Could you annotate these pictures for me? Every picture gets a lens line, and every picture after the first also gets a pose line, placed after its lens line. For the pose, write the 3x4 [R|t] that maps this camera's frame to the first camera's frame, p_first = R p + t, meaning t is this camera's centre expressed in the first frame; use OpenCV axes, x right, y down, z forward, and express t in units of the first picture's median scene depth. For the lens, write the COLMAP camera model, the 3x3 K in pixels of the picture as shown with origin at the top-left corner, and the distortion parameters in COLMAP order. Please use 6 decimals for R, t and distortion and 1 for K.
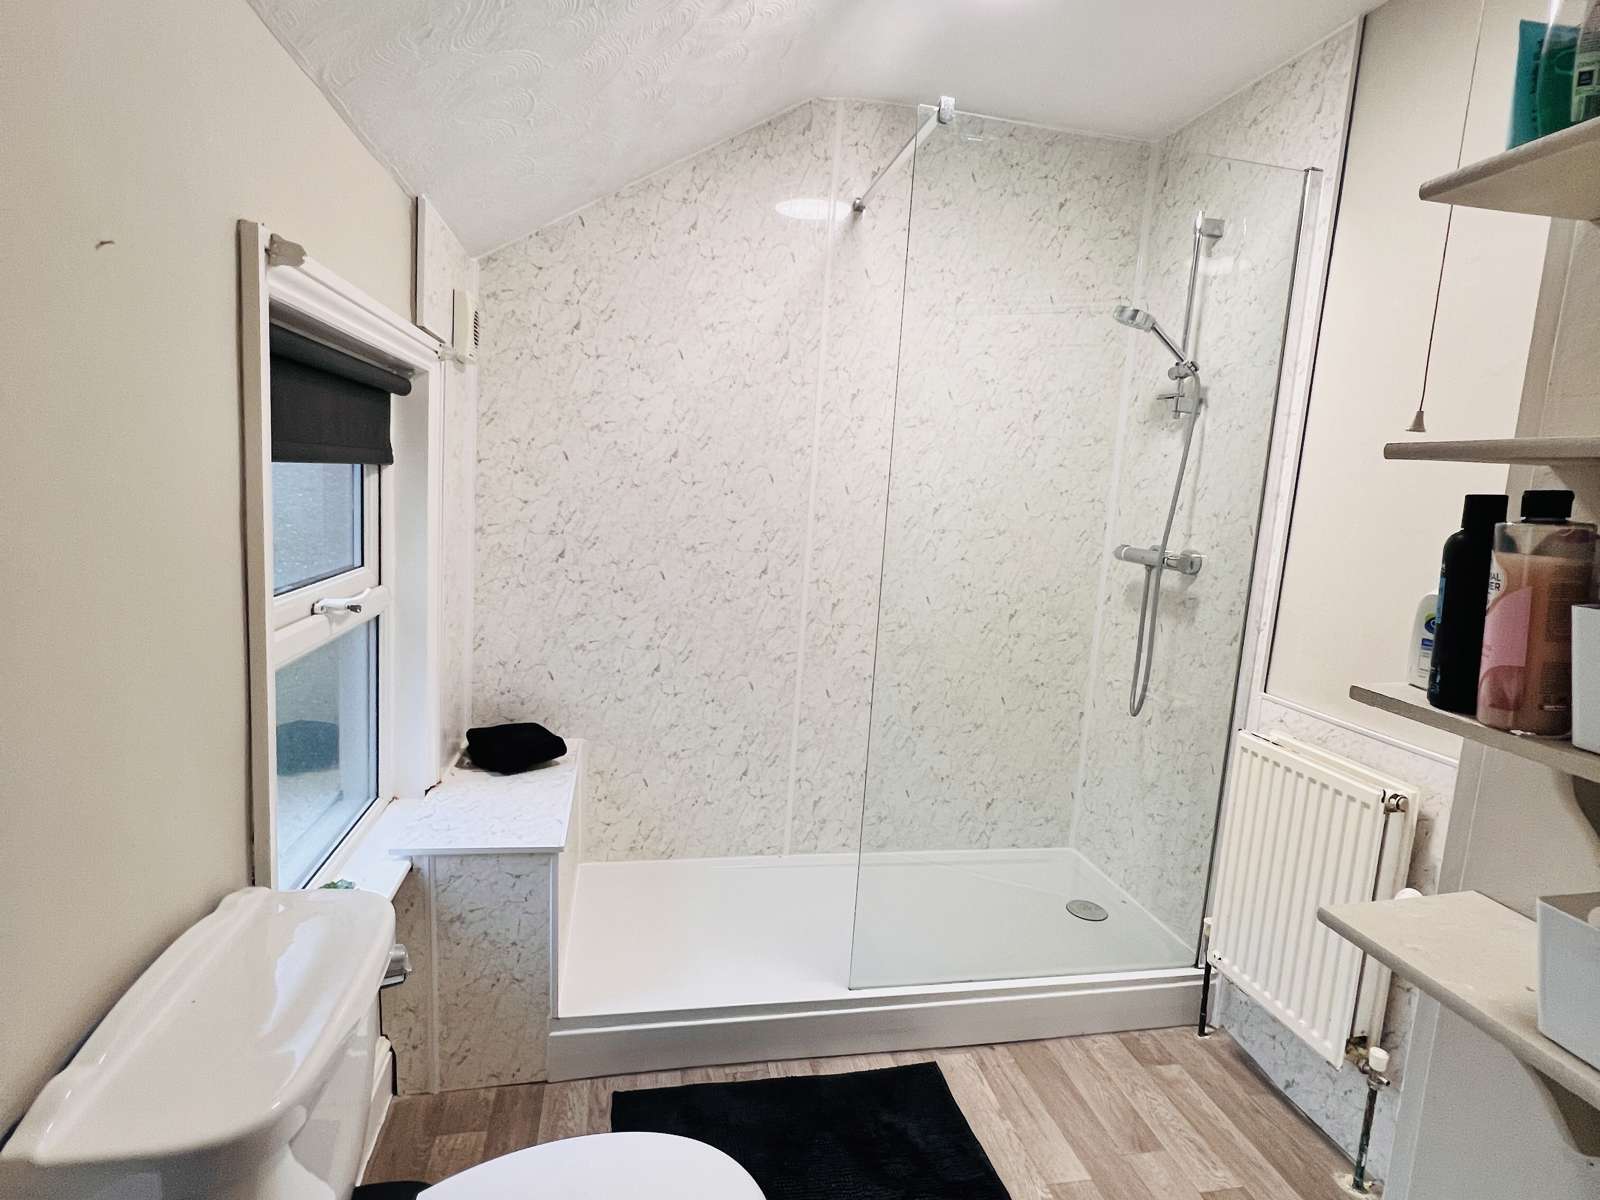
lens RADIAL K [[850.9, 0, 801.8], [0, 850.9, 593.1], [0, 0, 1]] dist [-0.002215, 0.000036]
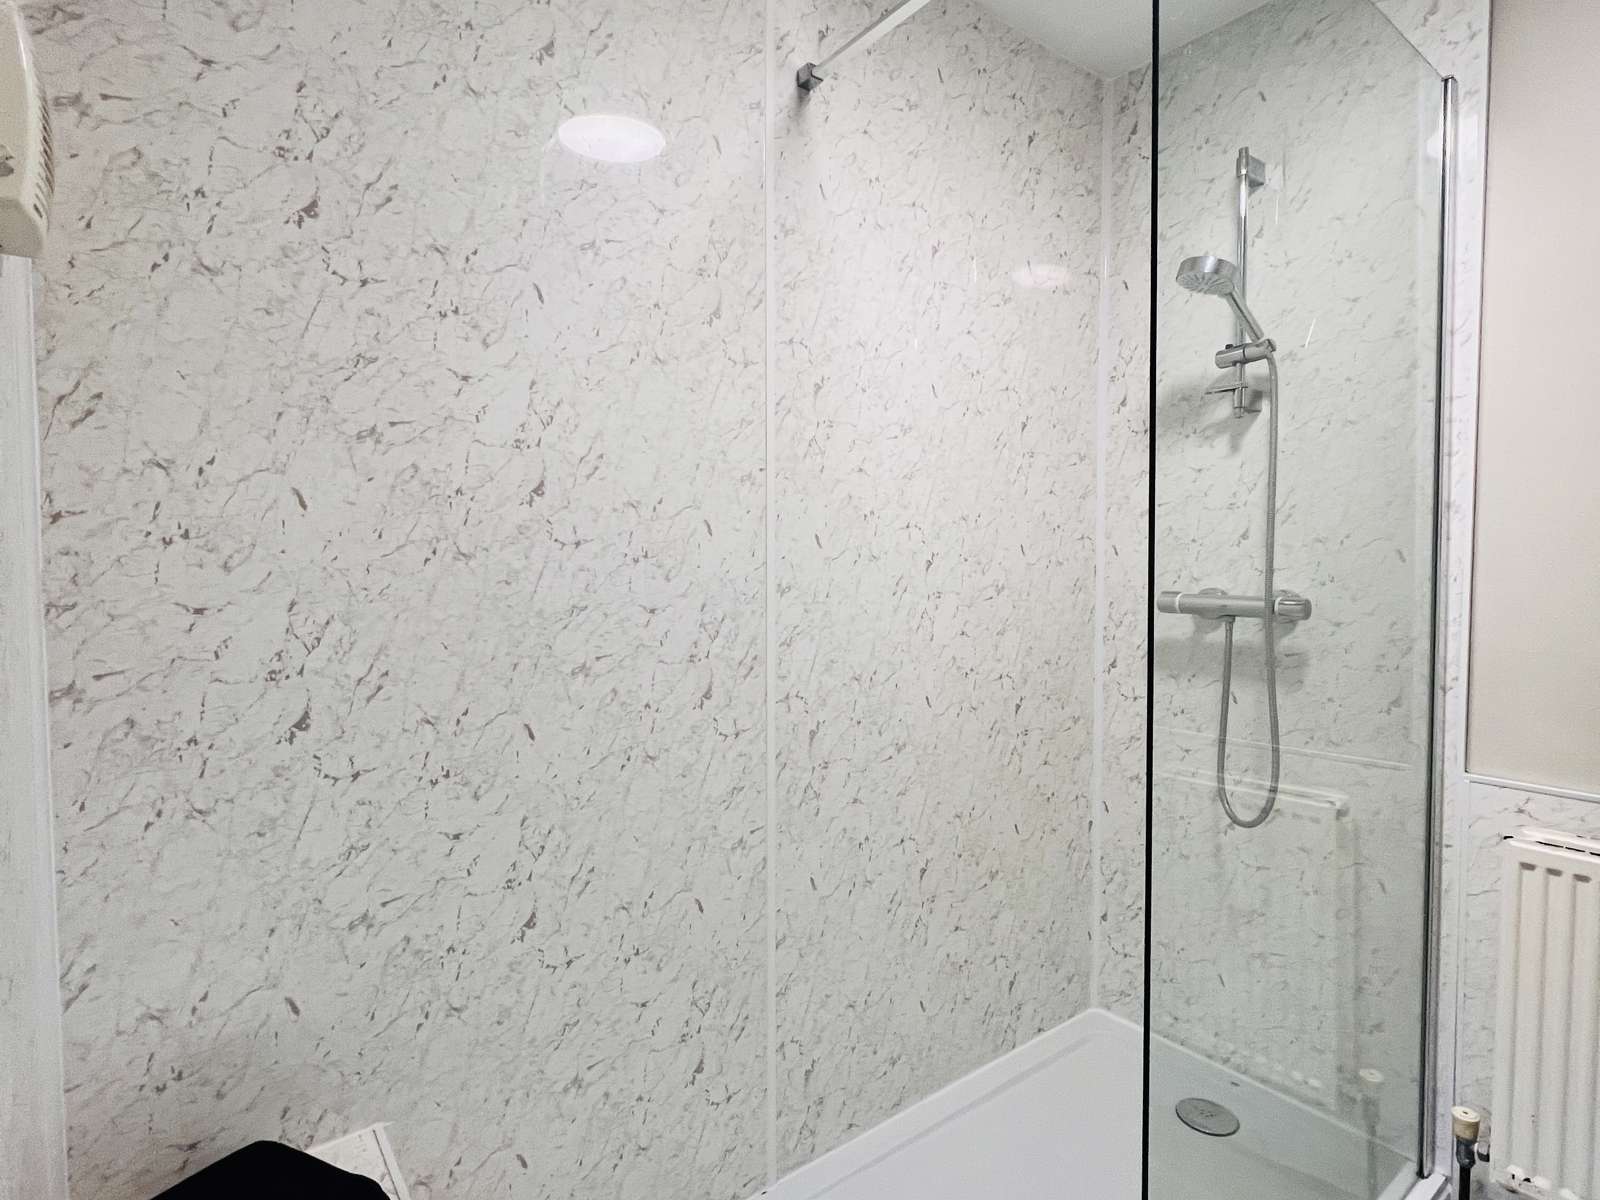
lens RADIAL K [[850.9, 0, 801.8], [0, 850.9, 593.1], [0, 0, 1]] dist [-0.002215, 0.000036]
pose [[0.895873, -0.086198, 0.435868, -0.227584], [0.120028, 0.991479, -0.050625, -0.056058], [-0.427790, 0.097670, 0.898585, 0.472098]]
